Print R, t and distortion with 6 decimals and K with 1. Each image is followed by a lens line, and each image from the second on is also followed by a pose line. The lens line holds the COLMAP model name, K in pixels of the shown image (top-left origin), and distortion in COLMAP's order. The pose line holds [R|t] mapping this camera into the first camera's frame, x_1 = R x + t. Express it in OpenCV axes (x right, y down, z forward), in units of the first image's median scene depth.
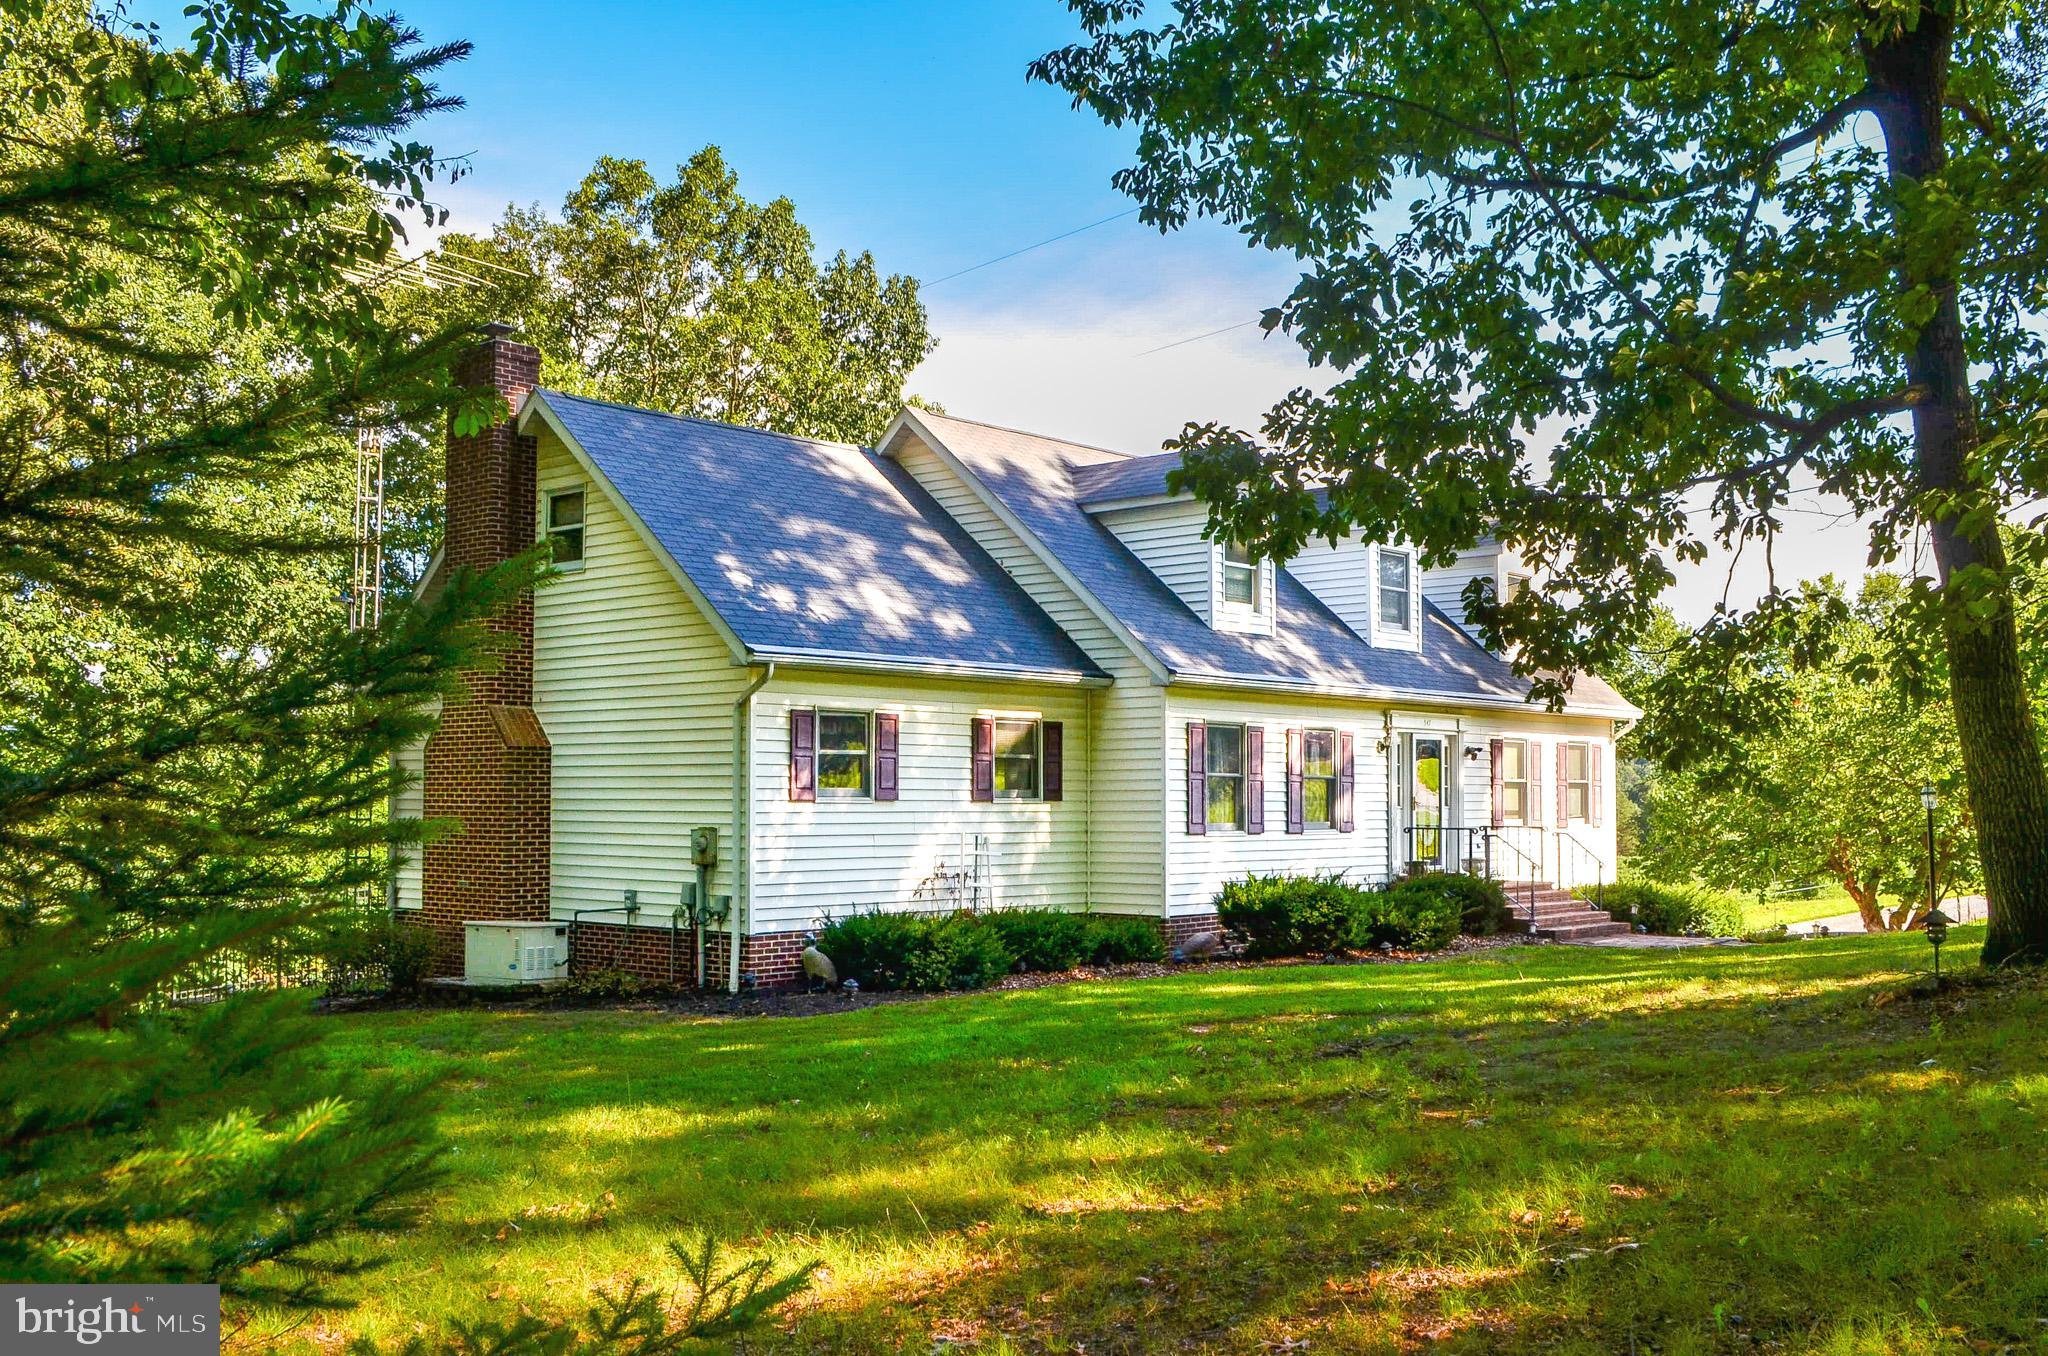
lens RADIAL K [[1966.2, 0, 1023.0], [0, 1966.2, 680.3], [0, 0, 1]] dist [-0.099814, -0.000490]
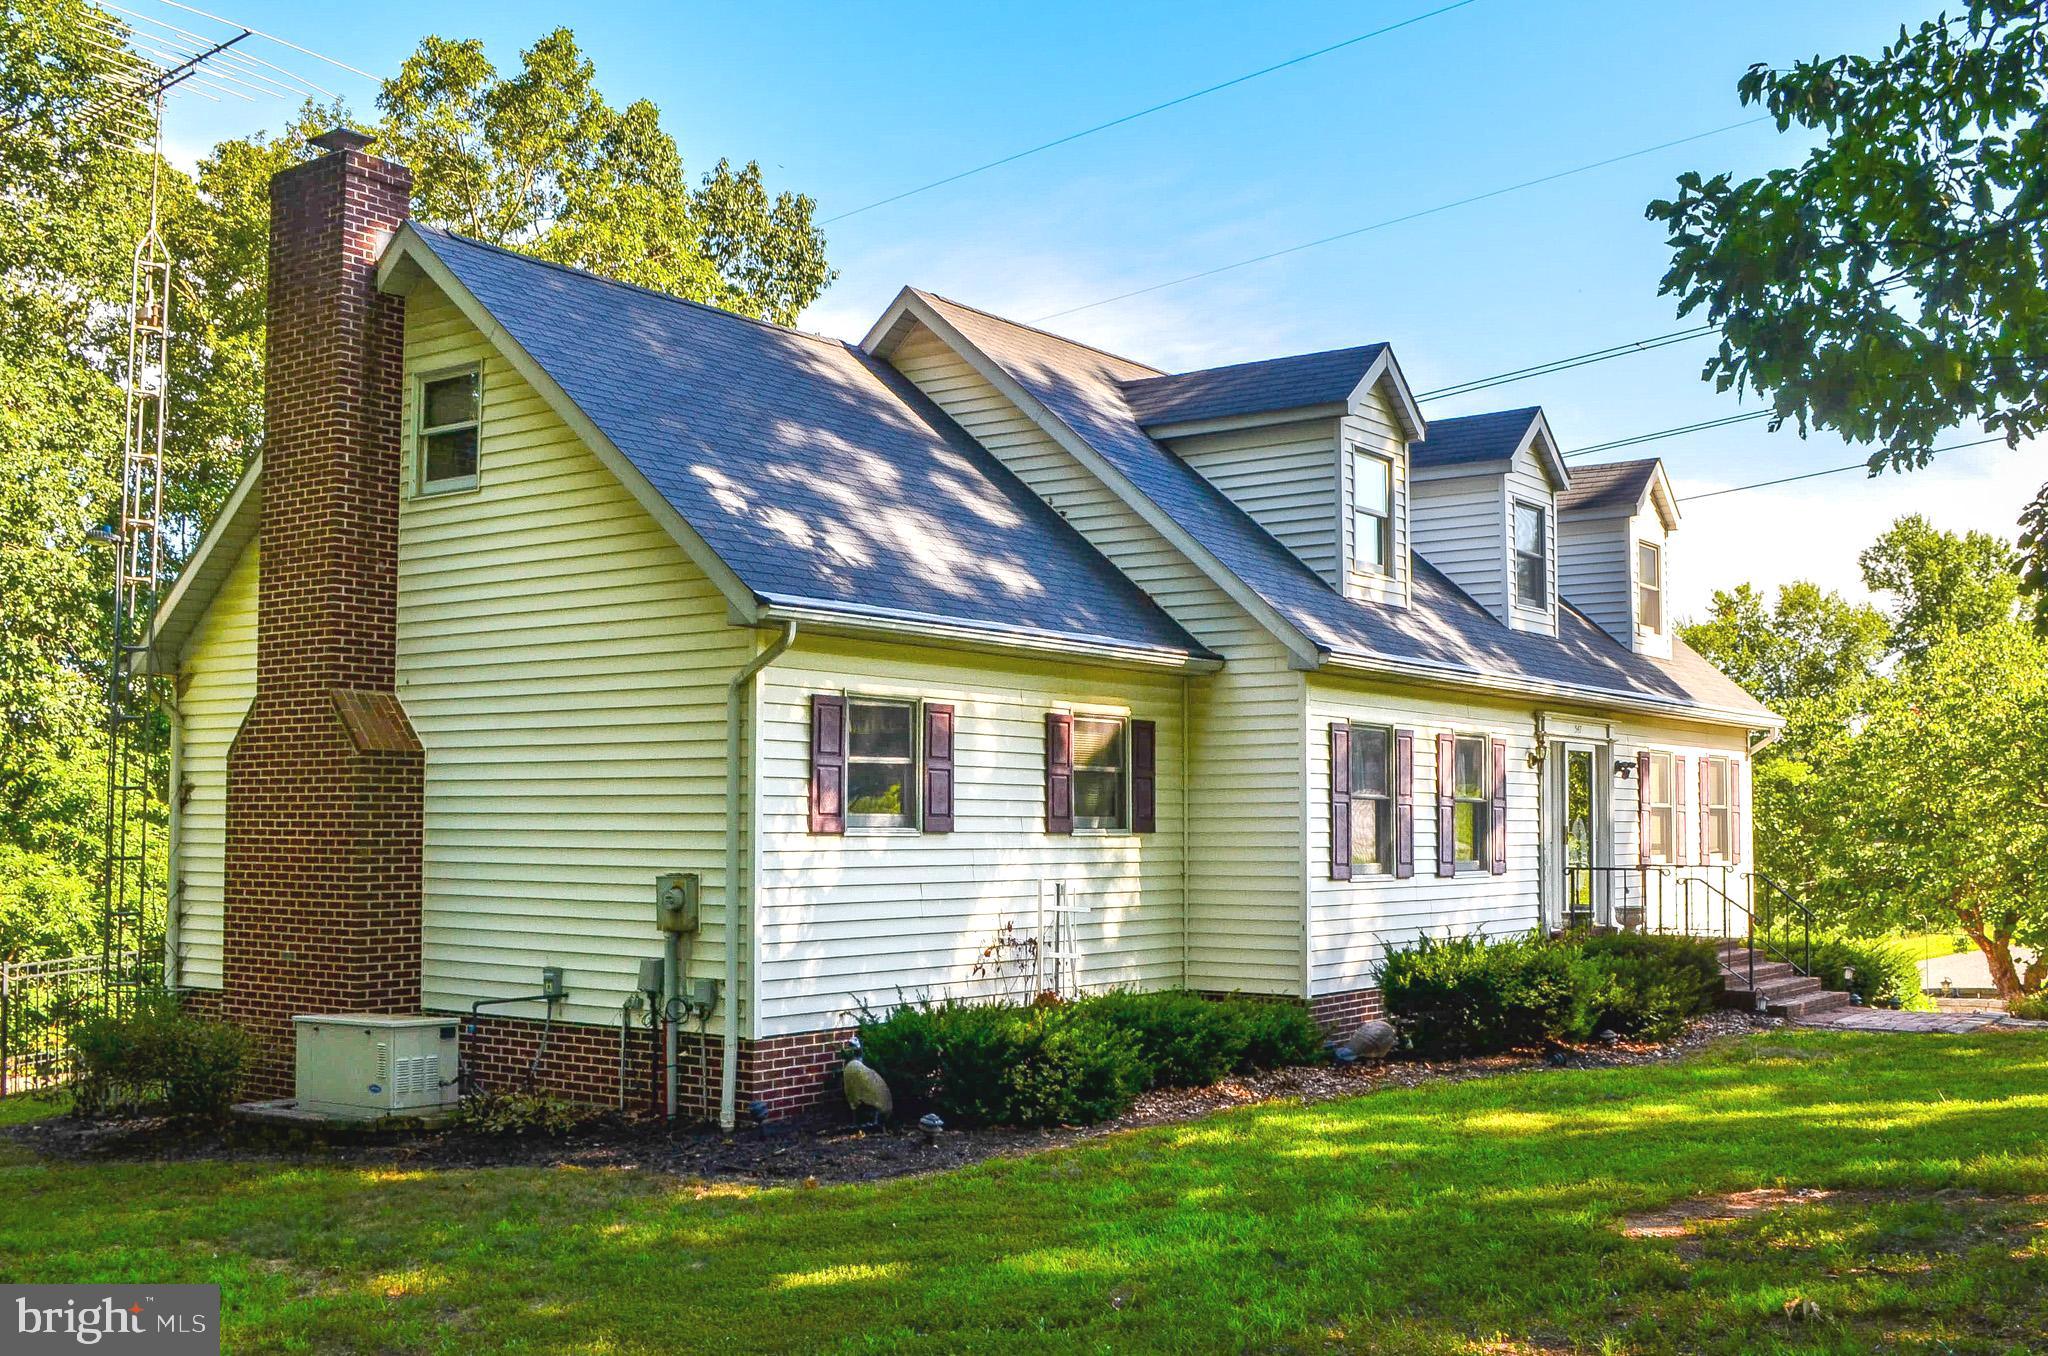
lens RADIAL K [[2073.0, 0, 1026.0], [0, 2073.0, 682.3], [0, 0, 1]] dist [-0.077818, -0.014790]
pose [[0.995268, 0.008413, 0.096800, -0.101976], [-0.007640, 0.999936, -0.008350, 0.014211], [-0.096864, 0.007570, 0.995269, 0.268883]]
